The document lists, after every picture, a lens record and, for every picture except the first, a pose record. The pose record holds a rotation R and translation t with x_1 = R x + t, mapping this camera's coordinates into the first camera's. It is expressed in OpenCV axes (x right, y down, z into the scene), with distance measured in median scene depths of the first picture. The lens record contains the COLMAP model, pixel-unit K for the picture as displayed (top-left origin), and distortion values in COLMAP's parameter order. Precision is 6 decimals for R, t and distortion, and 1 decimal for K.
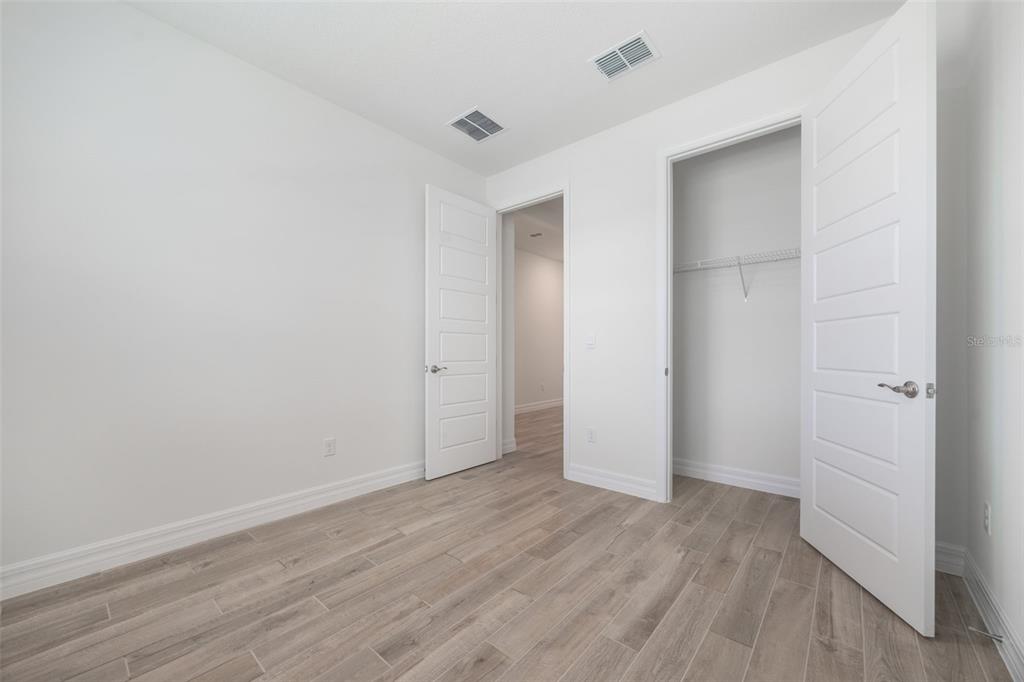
lens RADIAL K [[391.5, 0, 513.6], [0, 391.5, 338.8], [0, 0, 1]] dist [-0.000567, -0.000061]
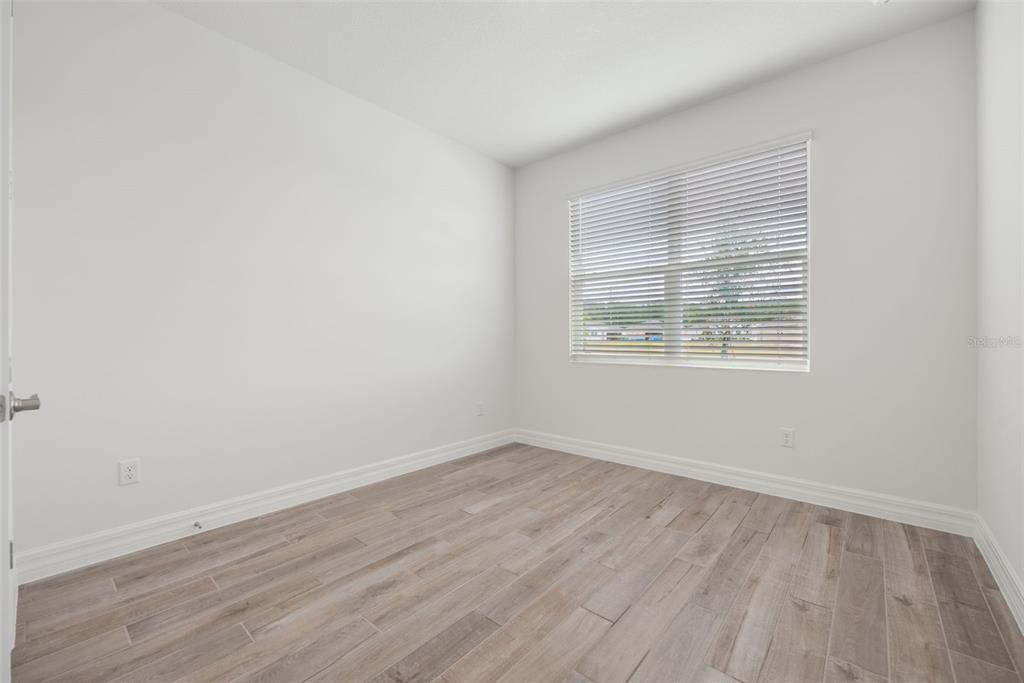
lens RADIAL K [[391.5, 0, 513.6], [0, 391.5, 339.3], [0, 0, 1]] dist [-0.000567, -0.000061]
pose [[-0.999987, 0.001914, 0.004830, 0.000389], [0.001794, 0.999693, -0.024702, 0.069723], [-0.004876, -0.024693, -0.999683, 1.985947]]
